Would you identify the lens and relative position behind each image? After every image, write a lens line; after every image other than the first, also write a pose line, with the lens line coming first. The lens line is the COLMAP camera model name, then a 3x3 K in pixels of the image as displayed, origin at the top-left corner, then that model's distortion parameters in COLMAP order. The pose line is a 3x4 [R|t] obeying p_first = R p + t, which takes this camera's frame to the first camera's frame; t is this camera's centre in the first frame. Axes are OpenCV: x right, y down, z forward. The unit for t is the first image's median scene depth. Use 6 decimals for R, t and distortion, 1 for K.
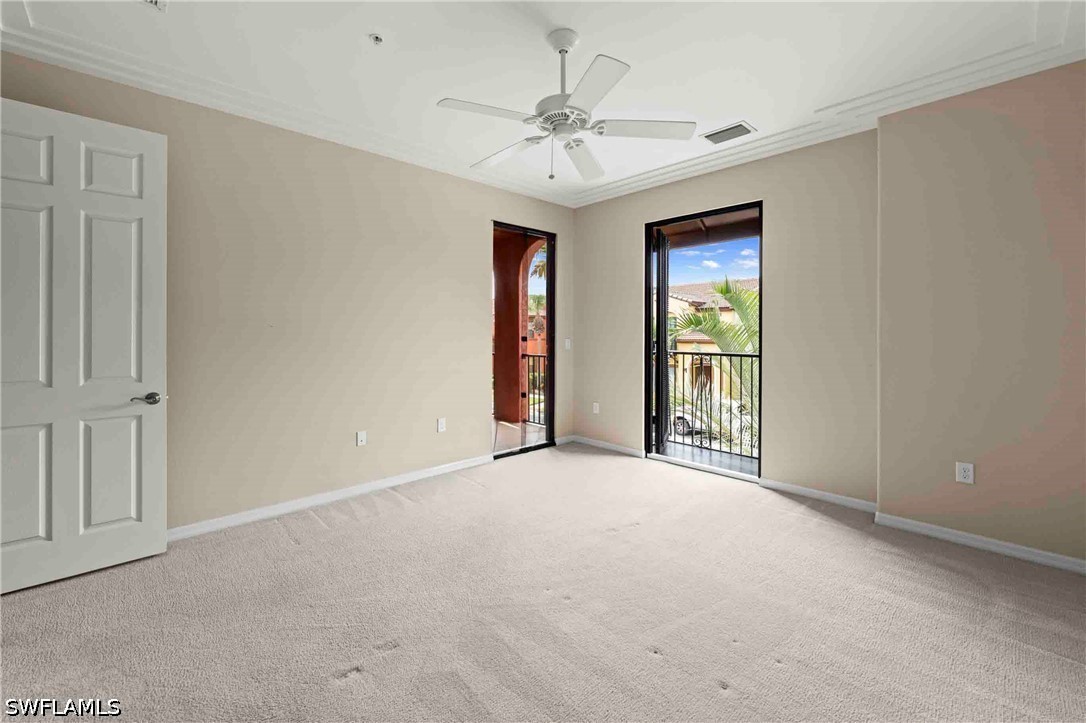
lens RADIAL K [[450.1, 0, 540.5], [0, 450.1, 334.1], [0, 0, 1]] dist [-0.000631, 0.000073]
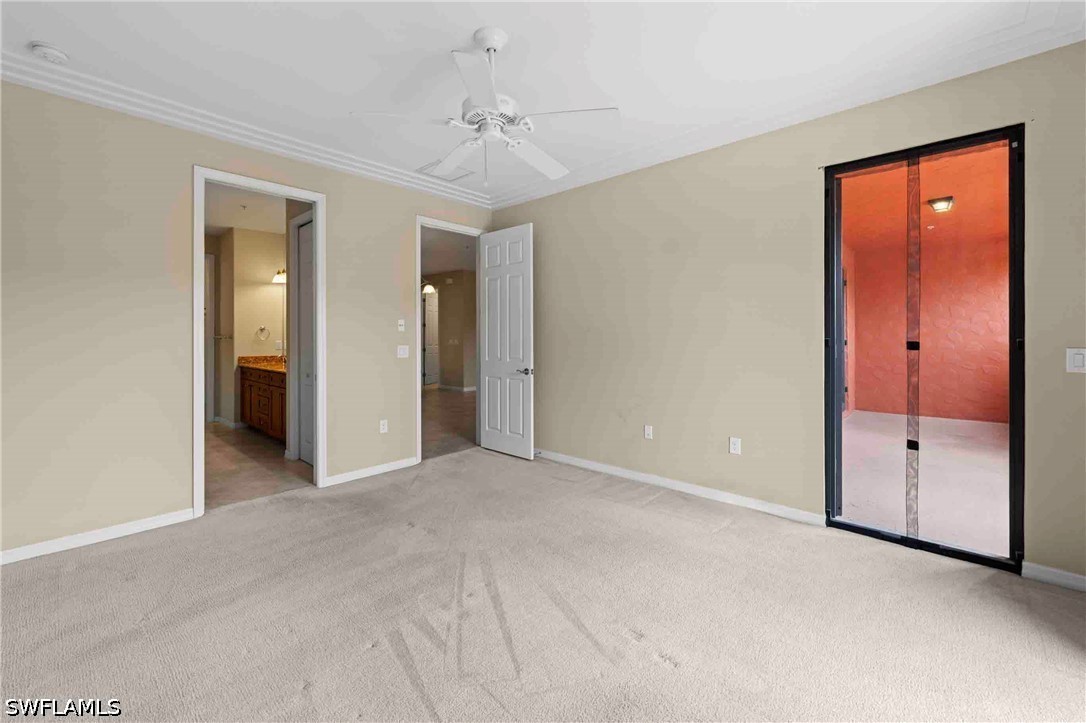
lens RADIAL K [[450.1, 0, 540.5], [0, 450.1, 334.1], [0, 0, 1]] dist [-0.000631, 0.000073]
pose [[0.072320, -0.001238, -0.997381, 0.693139], [0.000302, 0.999999, -0.001219, -0.003479], [0.997381, -0.000213, 0.072320, 0.689311]]
